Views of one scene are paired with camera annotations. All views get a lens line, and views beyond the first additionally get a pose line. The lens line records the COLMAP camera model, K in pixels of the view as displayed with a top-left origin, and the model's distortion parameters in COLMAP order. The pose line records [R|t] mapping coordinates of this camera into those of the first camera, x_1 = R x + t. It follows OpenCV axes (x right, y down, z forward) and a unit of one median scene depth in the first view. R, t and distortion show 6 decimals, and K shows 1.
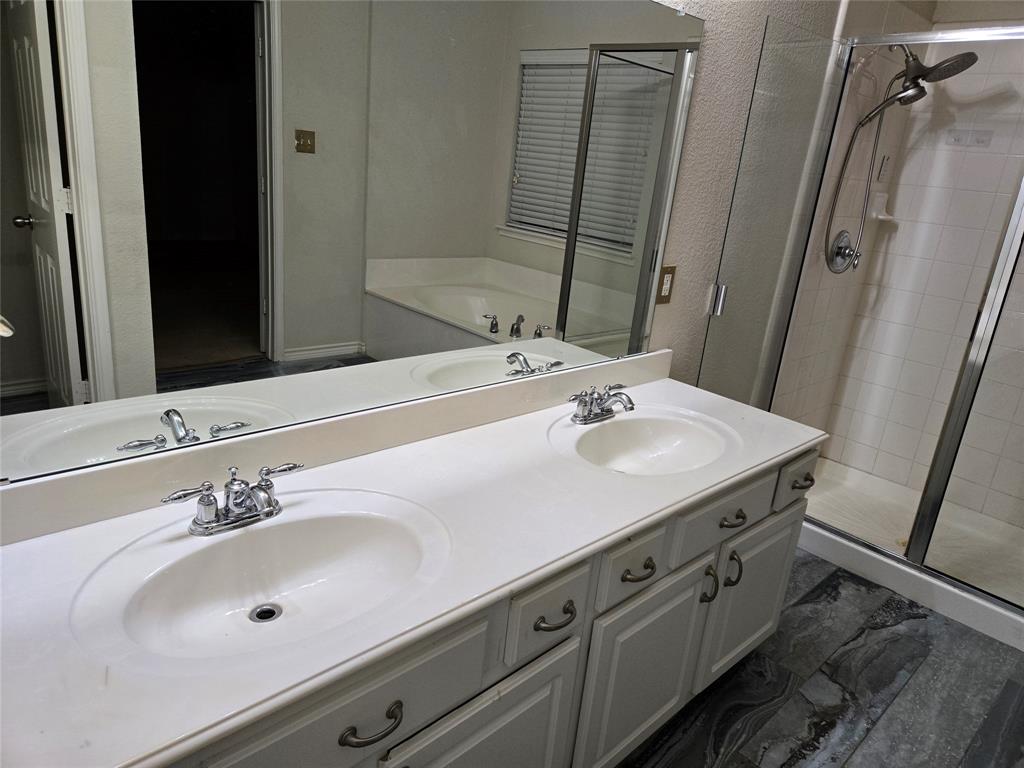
lens RADIAL K [[675.3, 0, 507.2], [0, 675.3, 377.2], [0, 0, 1]] dist [0.069453, -0.057269]
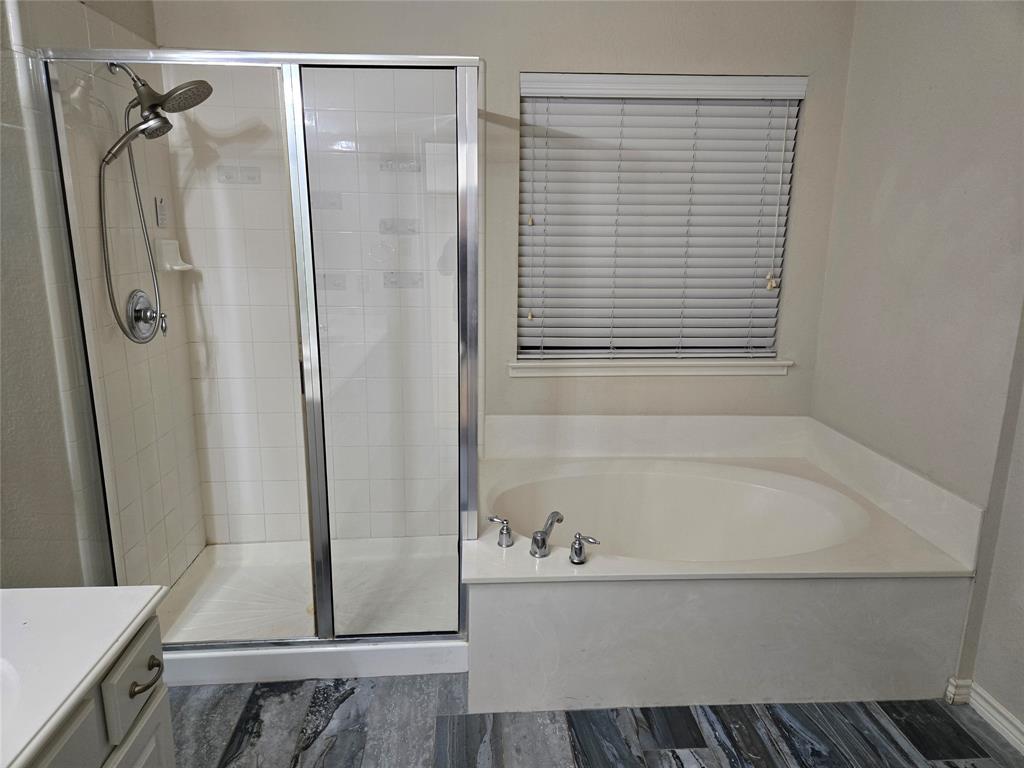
lens RADIAL K [[675.3, 0, 507.2], [0, 675.3, 377.2], [0, 0, 1]] dist [0.069453, -0.057269]
pose [[0.639964, -0.249374, 0.726814, 0.172211], [0.279324, 0.956664, 0.082290, -0.064934], [-0.715838, 0.150354, 0.681887, 0.162495]]
